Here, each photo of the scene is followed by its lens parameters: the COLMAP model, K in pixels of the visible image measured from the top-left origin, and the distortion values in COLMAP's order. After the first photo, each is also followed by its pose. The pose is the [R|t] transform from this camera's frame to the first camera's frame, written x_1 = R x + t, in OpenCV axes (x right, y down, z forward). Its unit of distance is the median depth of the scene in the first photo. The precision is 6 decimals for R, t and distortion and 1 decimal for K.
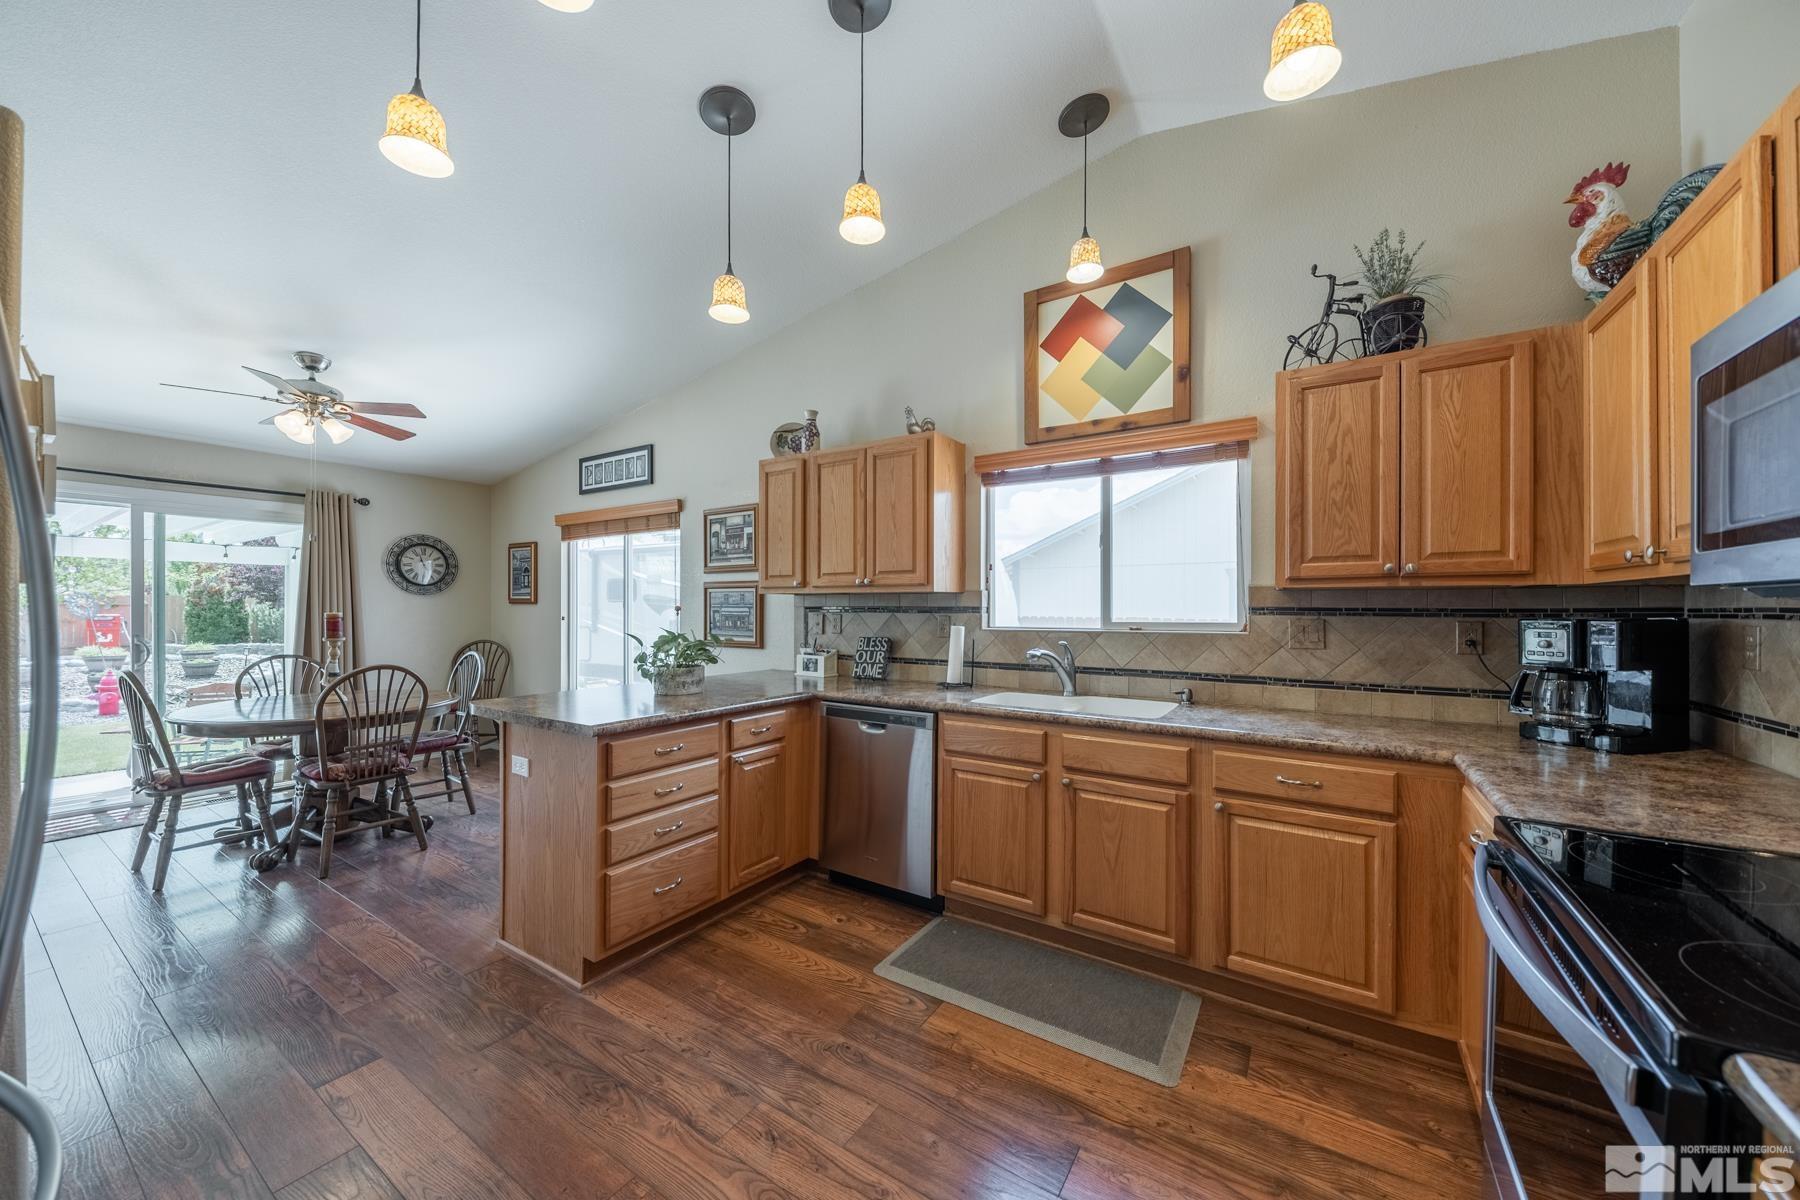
lens RADIAL K [[625.5, 0, 881.5], [0, 625.5, 615.4], [0, 0, 1]] dist [-0.008958, -0.001922]
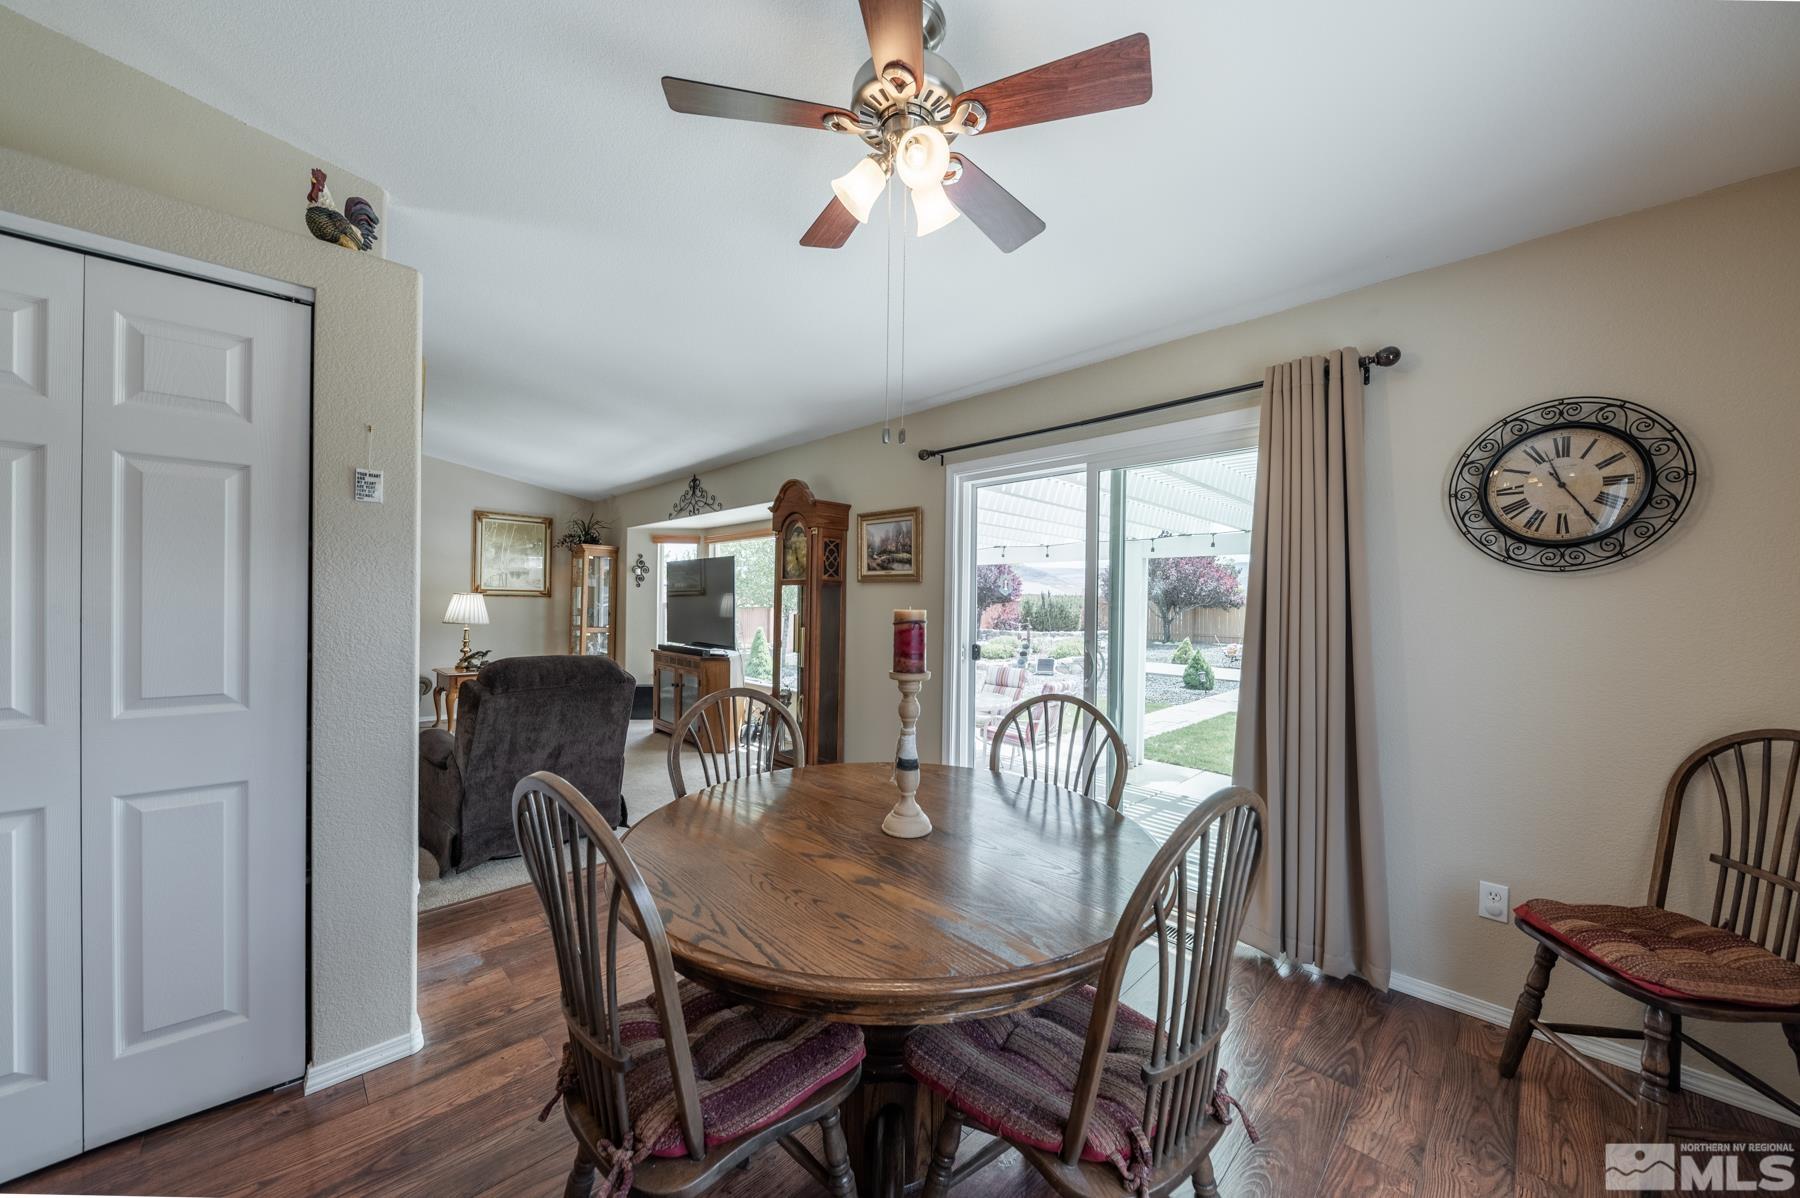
lens RADIAL K [[625.5, 0, 917.1], [0, 625.5, 609.1], [0, 0, 1]] dist [-0.008958, -0.001922]
pose [[-0.208767, 0.006352, -0.977945, -0.503610], [-0.025547, 0.999602, 0.011947, -0.010188], [0.977632, 0.027477, -0.208521, 1.126772]]
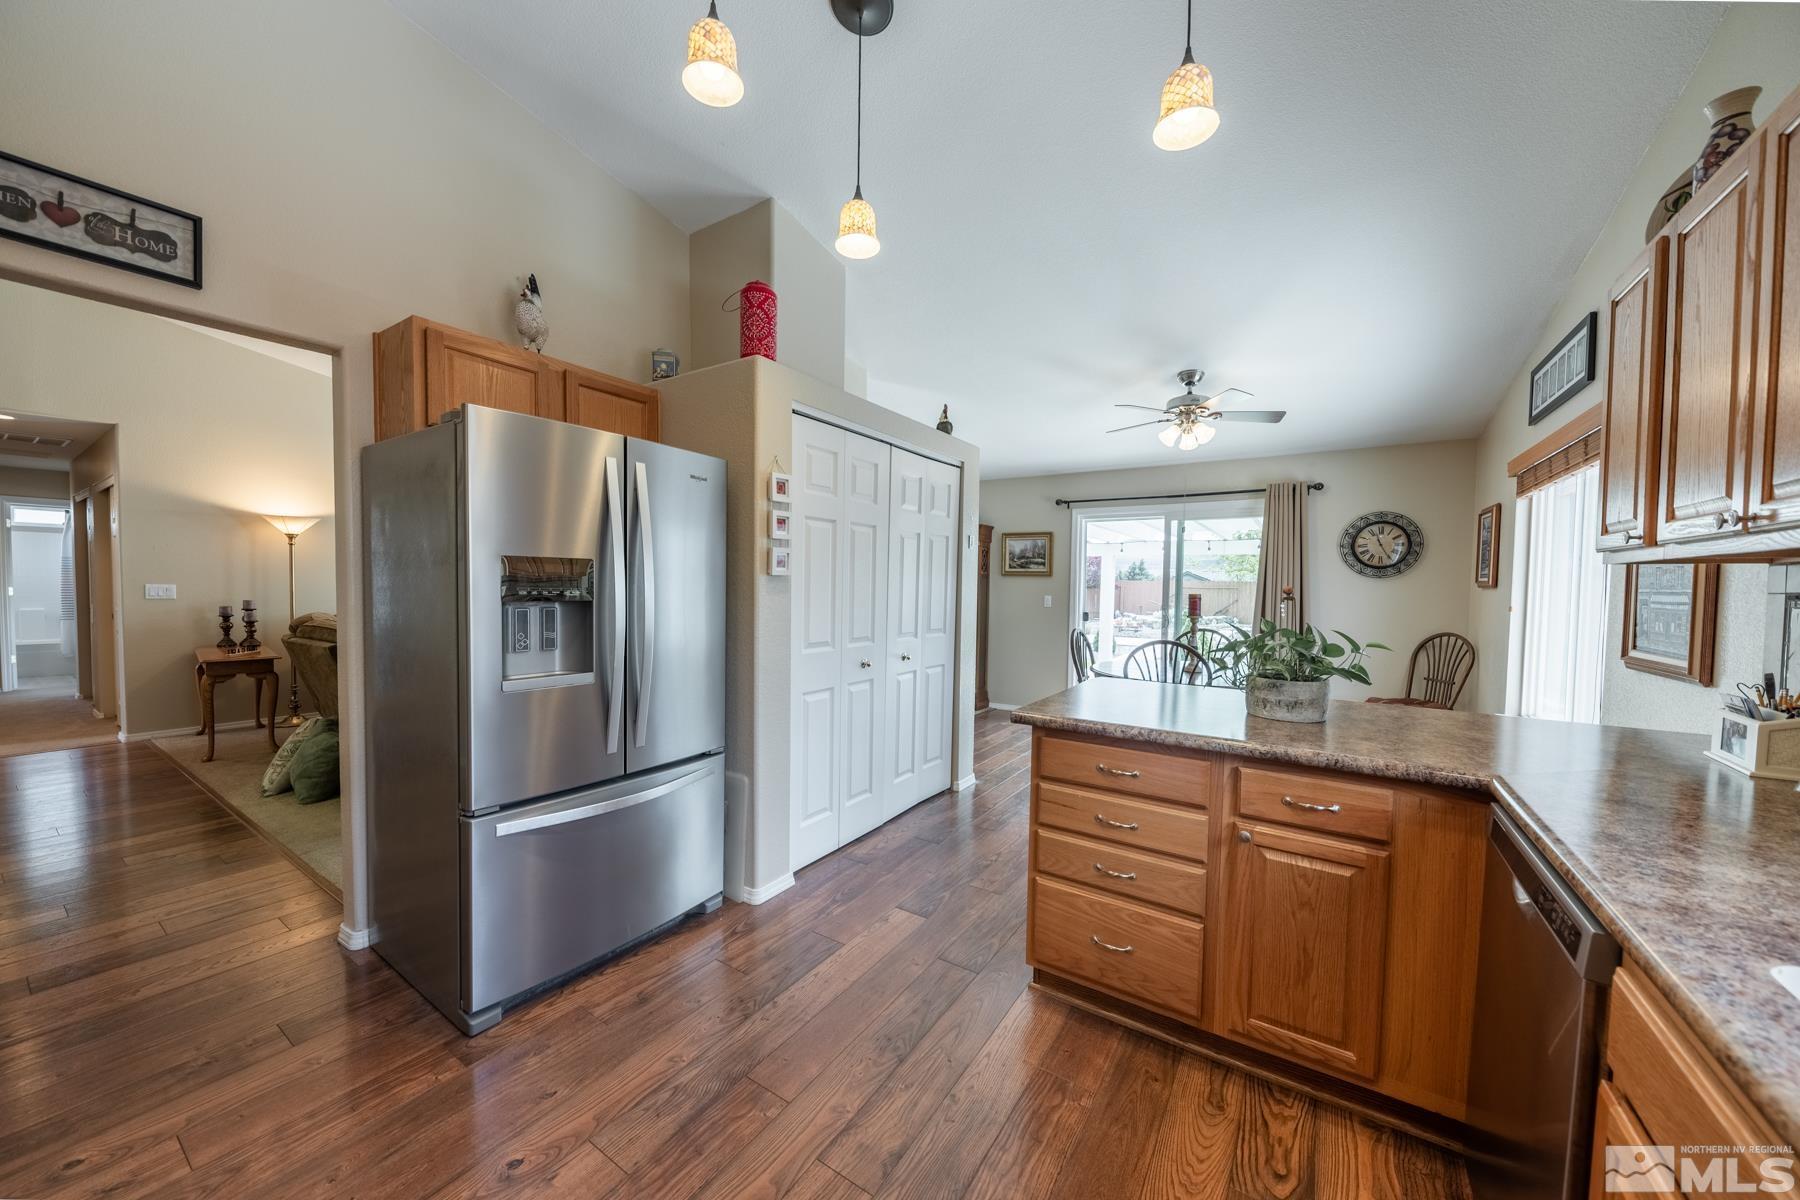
lens RADIAL K [[625.5, 0, 908.5], [0, 625.5, 611.4], [0, 0, 1]] dist [-0.008958, -0.001922]
pose [[0.015599, 0.040204, -0.999070, 0.262684], [-0.025784, 0.998875, 0.039794, -0.003312], [0.999546, 0.025140, 0.016618, 0.461011]]
